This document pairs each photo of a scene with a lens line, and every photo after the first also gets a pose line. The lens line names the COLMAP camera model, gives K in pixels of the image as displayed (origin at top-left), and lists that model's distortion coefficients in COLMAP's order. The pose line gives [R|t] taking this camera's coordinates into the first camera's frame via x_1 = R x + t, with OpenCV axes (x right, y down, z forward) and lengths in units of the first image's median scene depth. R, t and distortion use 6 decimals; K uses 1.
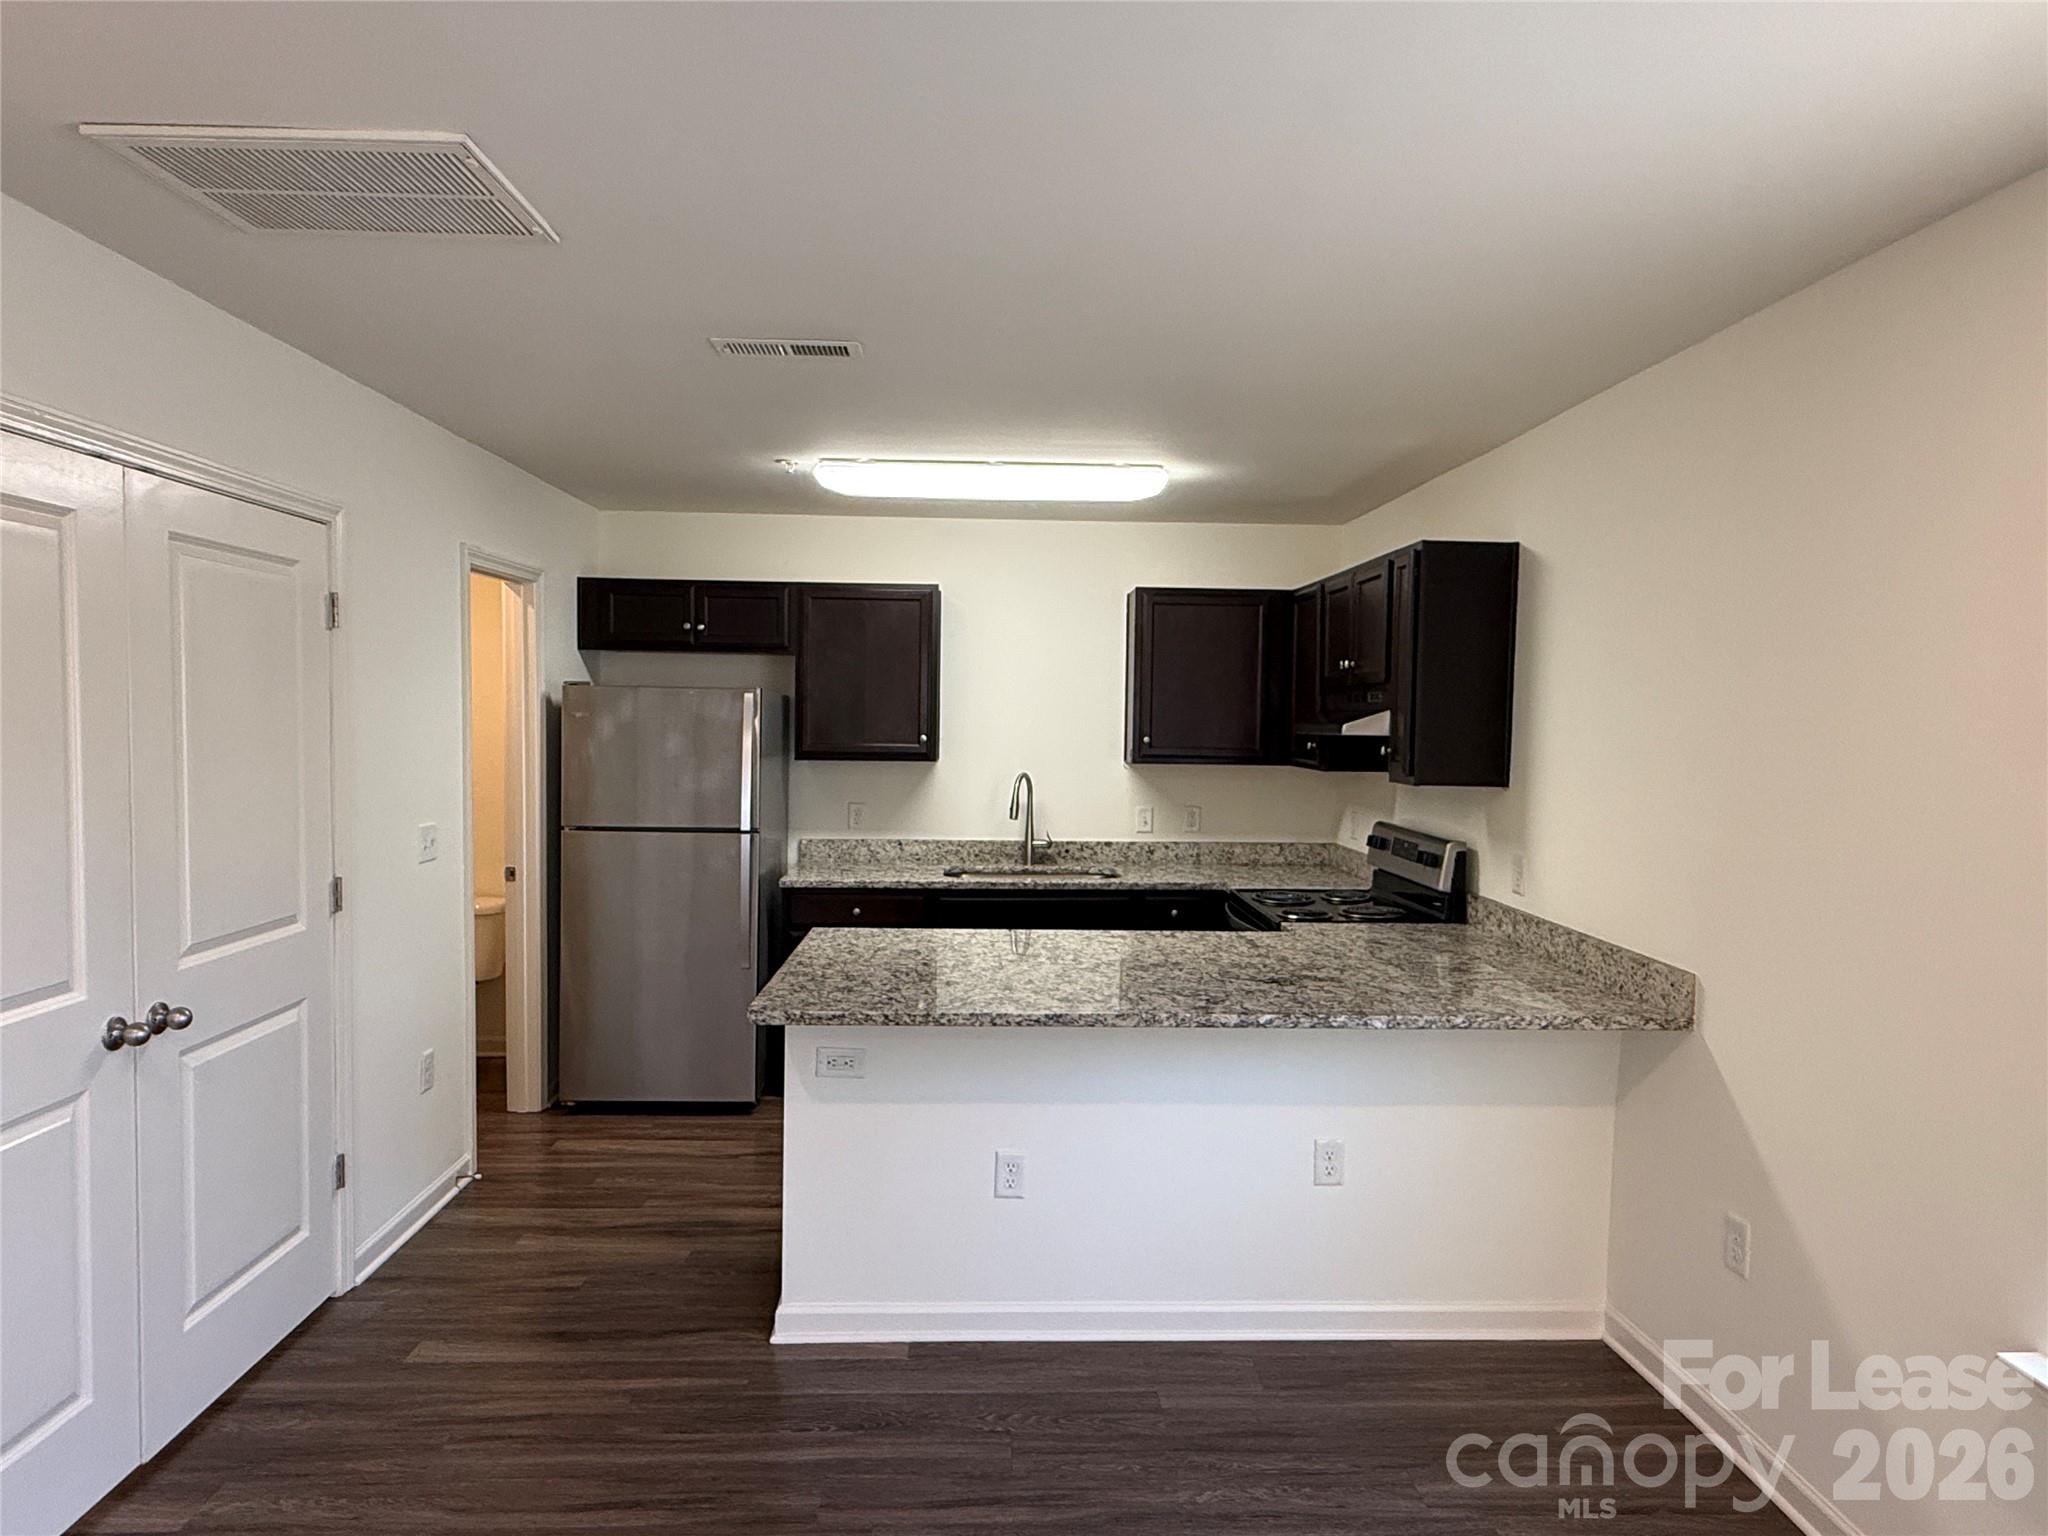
lens RADIAL K [[1218.7, 0, 1024.0], [0, 1218.7, 768.0], [0, 0, 1]] dist [0.032897, 0.000293]
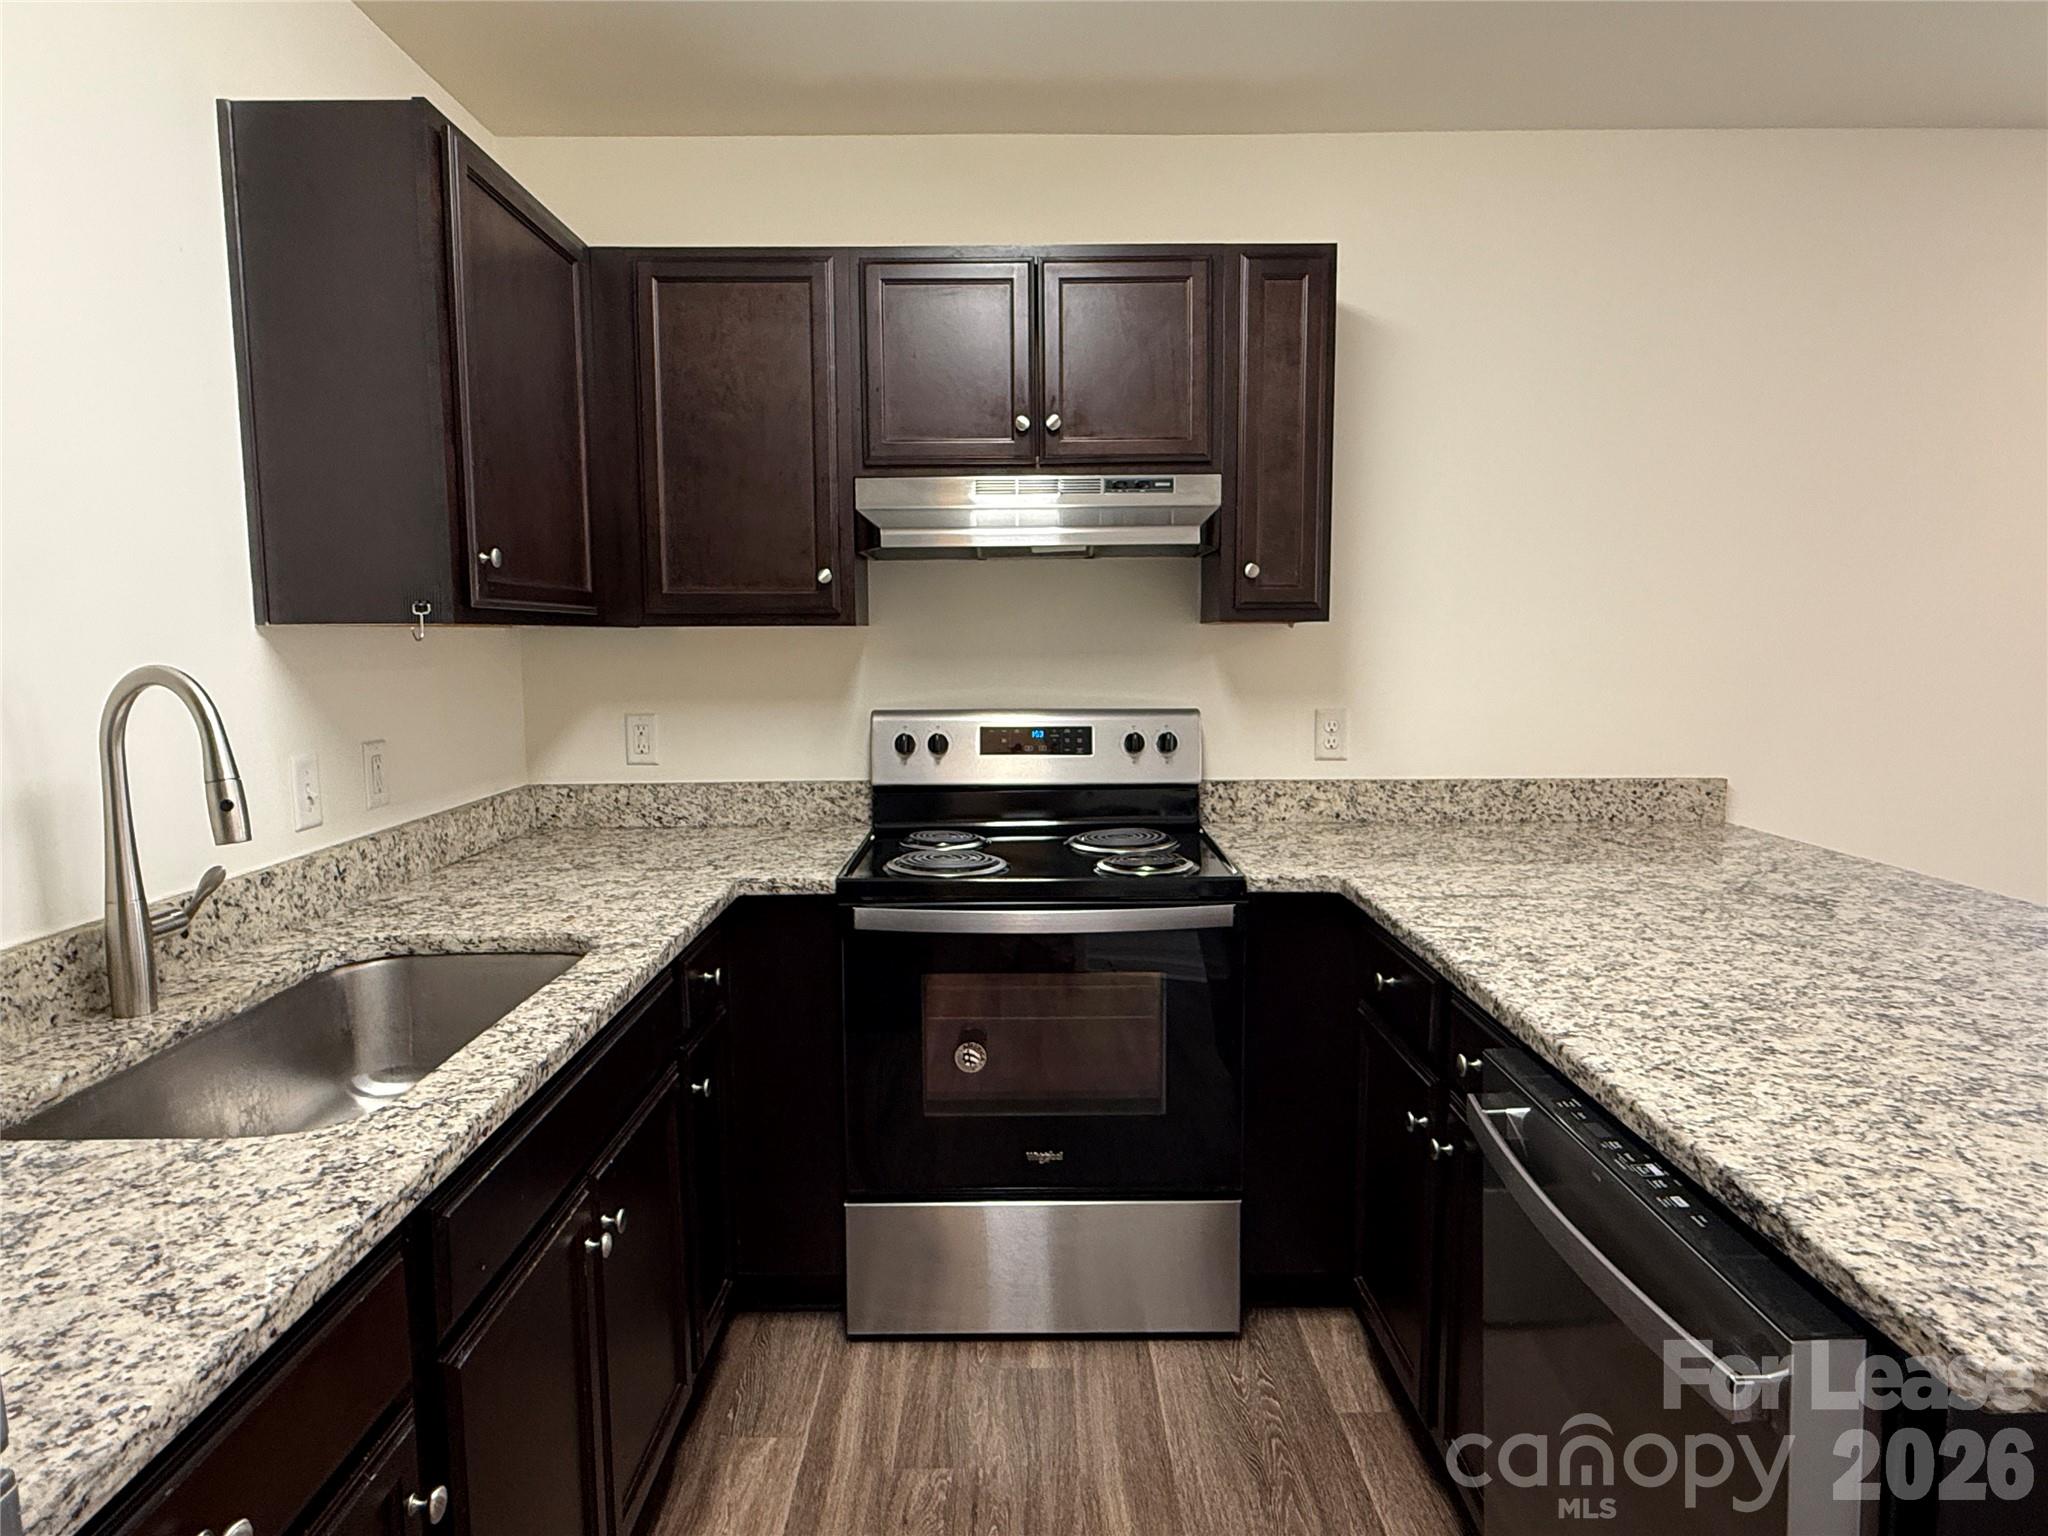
lens RADIAL K [[1218.7, 0, 1024.0], [0, 1218.7, 768.0], [0, 0, 1]] dist [0.032897, 0.000293]
pose [[0.024982, -0.120113, 0.992446, -0.448995], [0.049620, 0.991681, 0.118771, 0.006082], [-0.998456, 0.046278, 0.030734, 1.398508]]
